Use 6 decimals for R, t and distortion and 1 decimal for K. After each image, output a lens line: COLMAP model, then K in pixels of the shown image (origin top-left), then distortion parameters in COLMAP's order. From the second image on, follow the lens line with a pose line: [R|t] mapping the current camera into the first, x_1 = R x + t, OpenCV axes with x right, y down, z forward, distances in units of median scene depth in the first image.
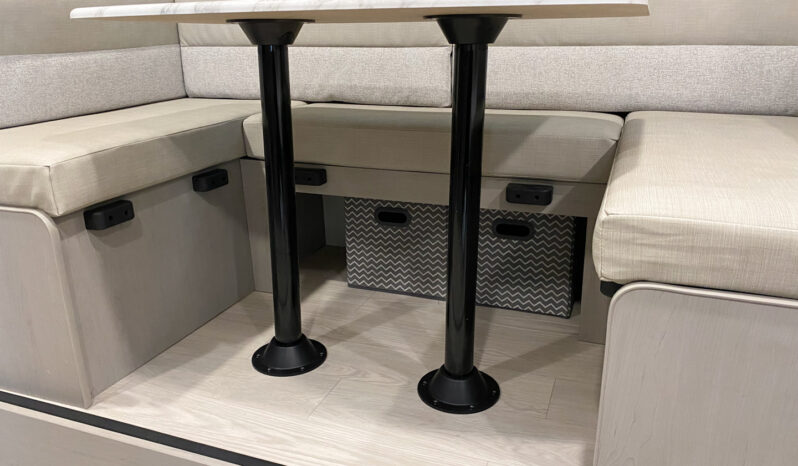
lens RADIAL K [[627.3, 0, 397.8], [0, 627.3, 227.1], [0, 0, 1]] dist [0.060155, -0.009168]
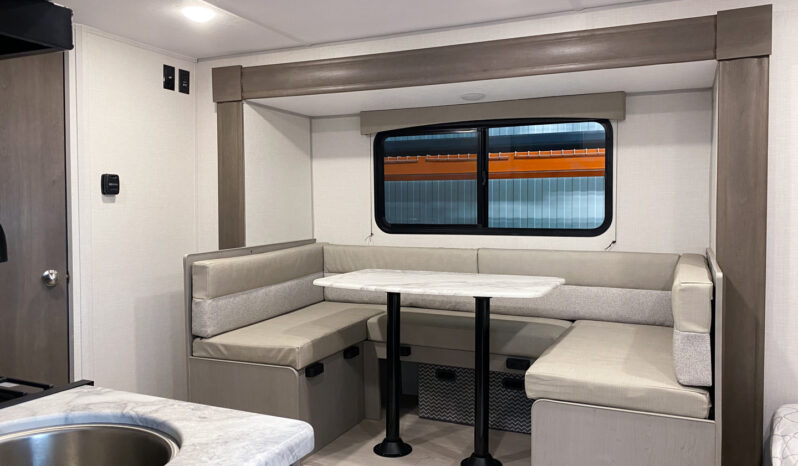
lens RADIAL K [[627.3, 0, 397.8], [0, 627.3, 227.1], [0, 0, 1]] dist [0.060155, -0.009168]
pose [[0.997346, 0.005535, -0.072598, -0.020889], [-0.023930, 0.966631, -0.255054, 0.042105], [0.068764, 0.256115, 0.964198, -0.956123]]
